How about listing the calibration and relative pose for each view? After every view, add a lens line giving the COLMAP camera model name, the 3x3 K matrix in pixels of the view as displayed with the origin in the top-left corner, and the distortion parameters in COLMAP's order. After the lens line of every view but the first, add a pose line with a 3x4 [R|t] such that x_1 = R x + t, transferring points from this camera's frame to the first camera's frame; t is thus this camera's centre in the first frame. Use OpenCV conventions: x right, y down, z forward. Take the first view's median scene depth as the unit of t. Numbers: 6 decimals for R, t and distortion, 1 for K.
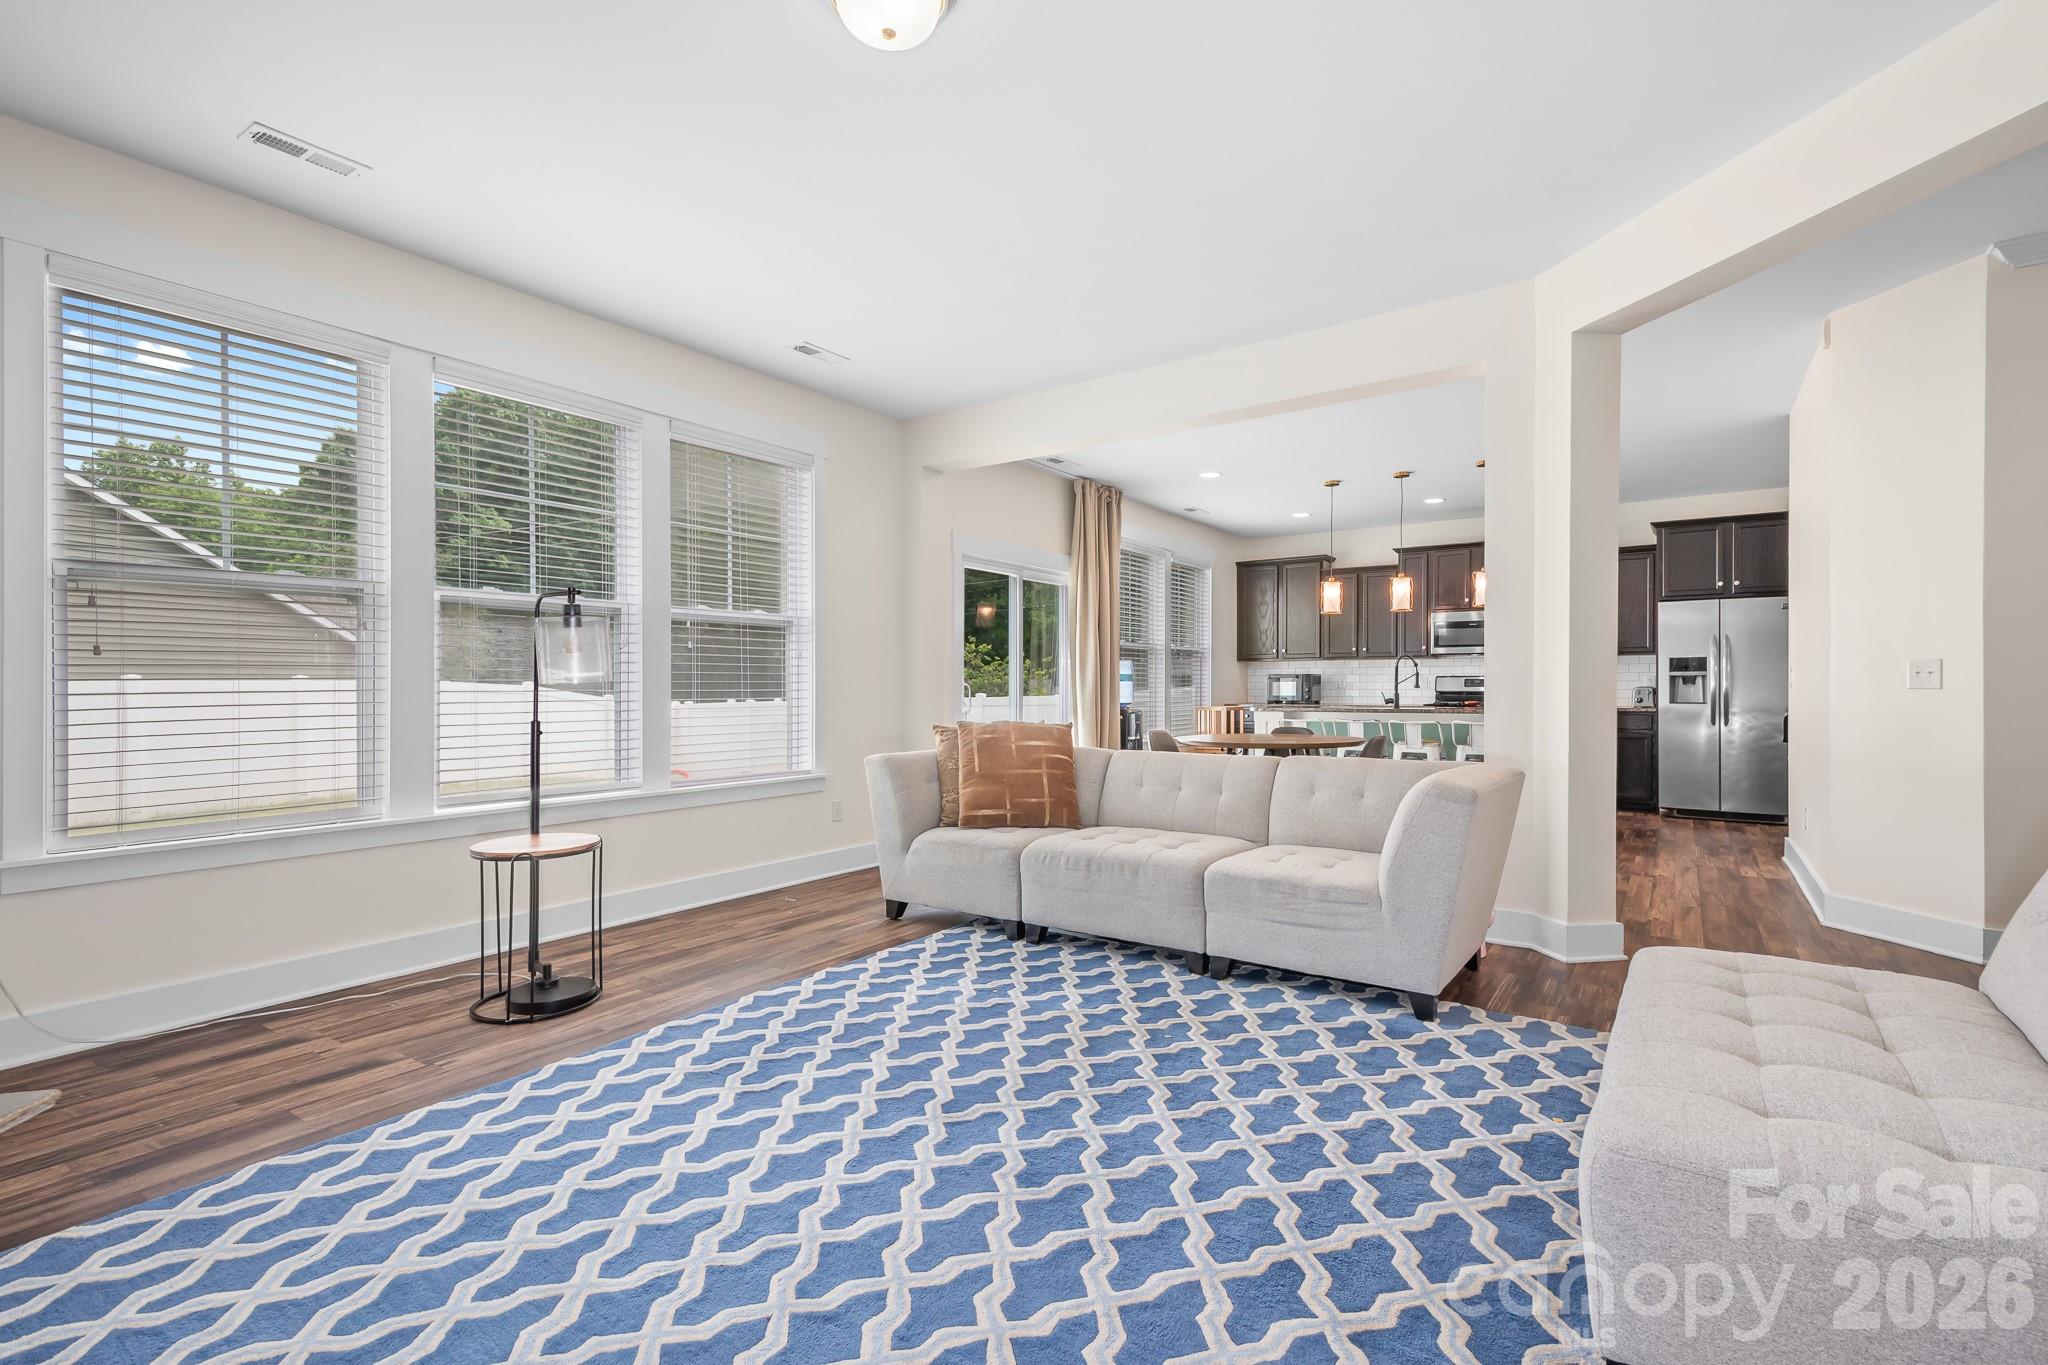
lens RADIAL K [[921.7, 0, 1025.2], [0, 921.7, 691.5], [0, 0, 1]] dist [0.014347, -0.001476]
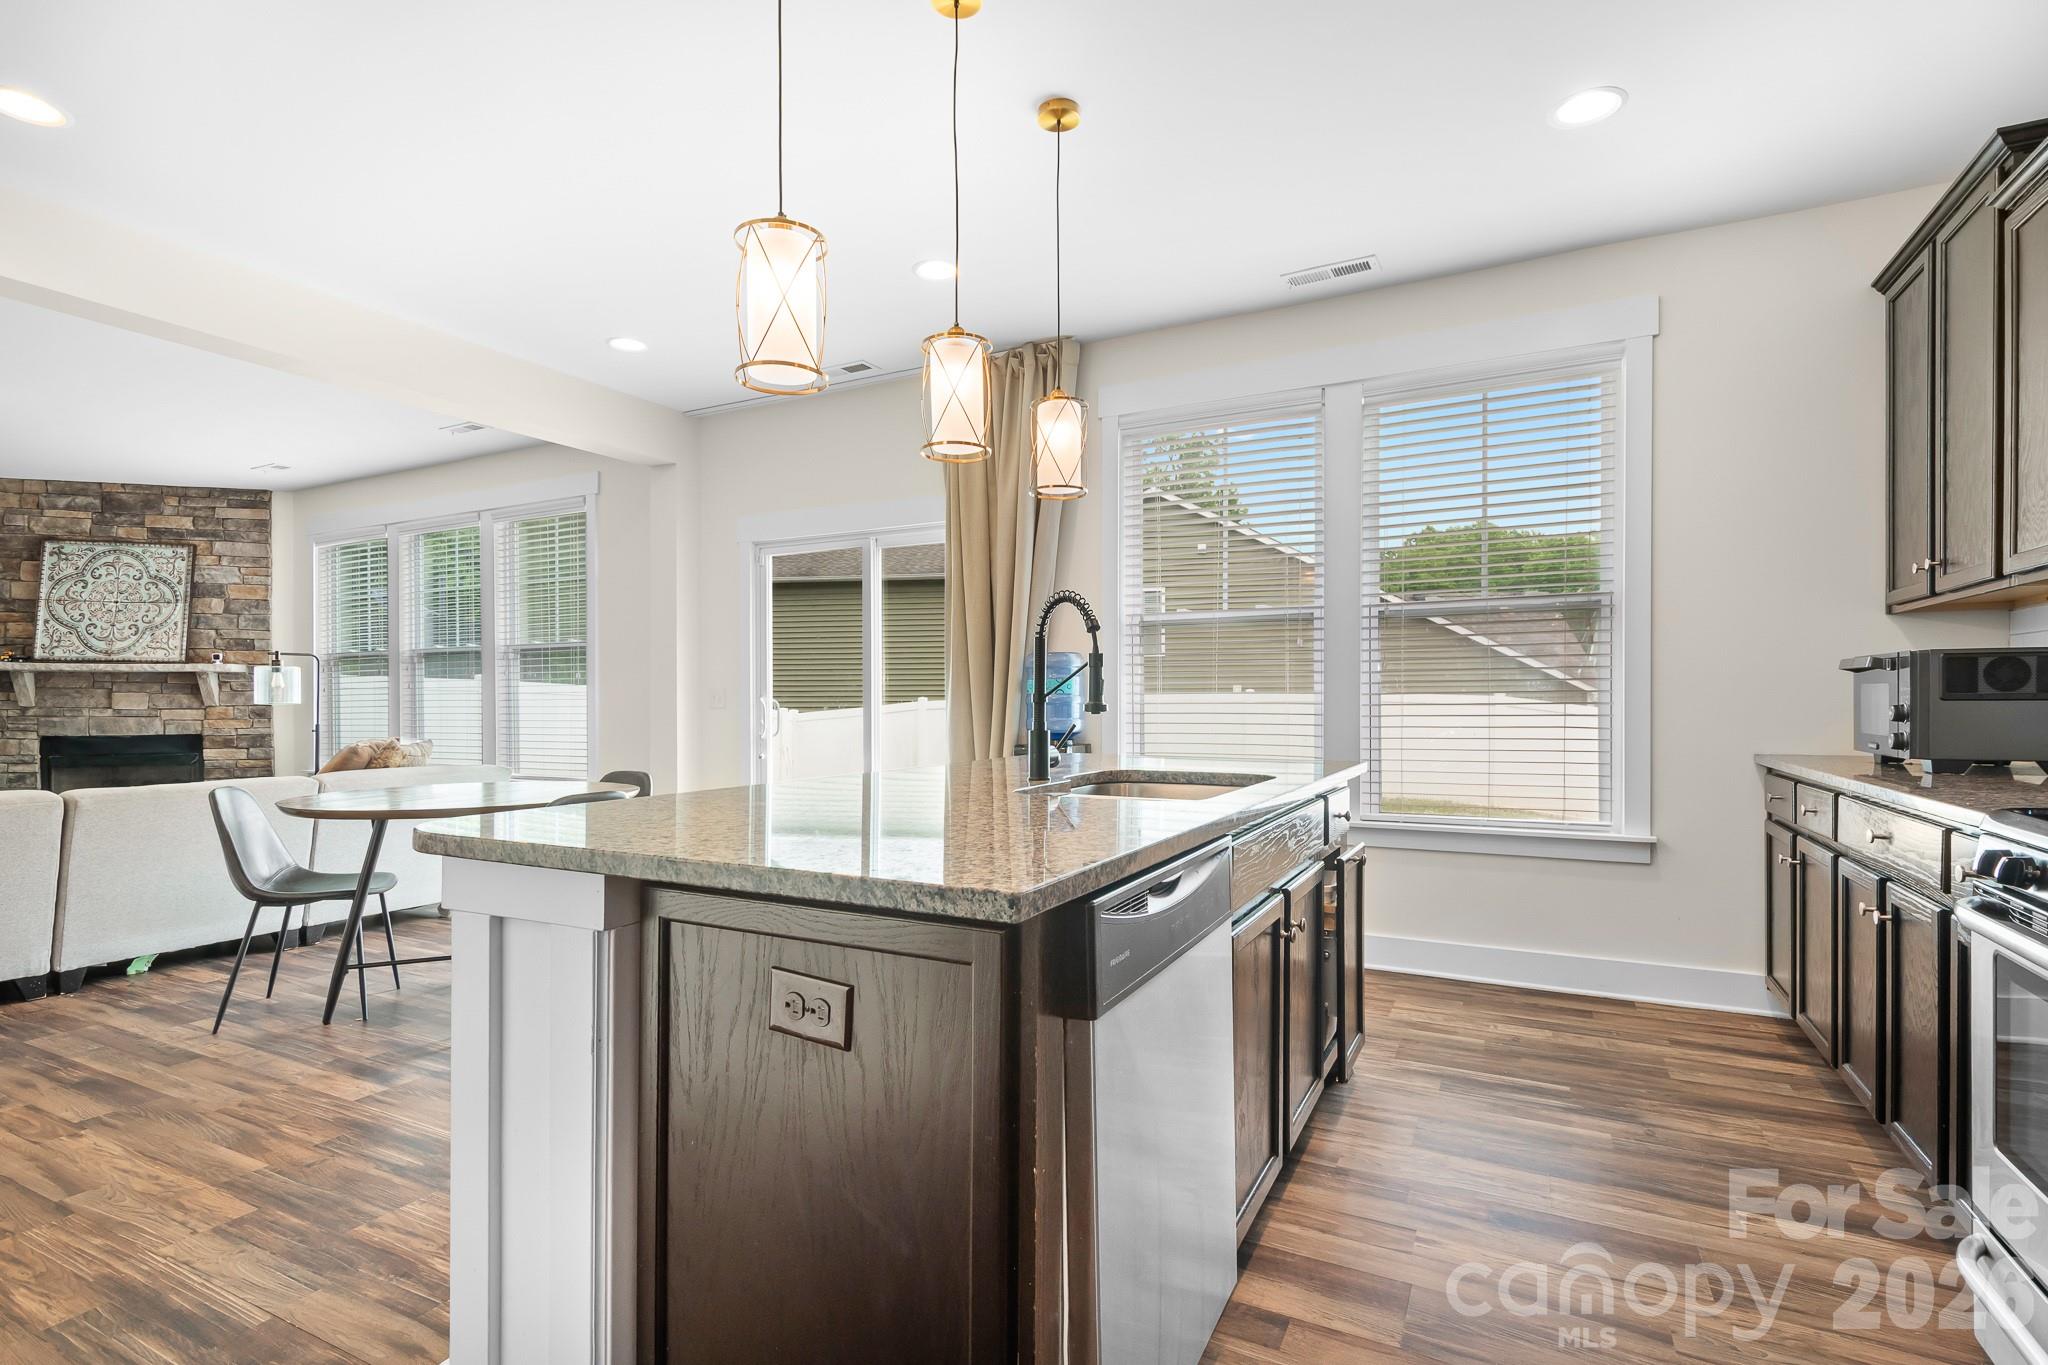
lens RADIAL K [[968.2, 0, 1019.8], [0, 968.2, 701.8], [0, 0, 1]] dist [0.013912, -0.005827]
pose [[0.125669, 0.001308, -0.992071, 0.640739], [-0.002806, 0.999996, 0.000963, -0.006562], [0.992068, 0.002662, 0.125672, 0.864316]]
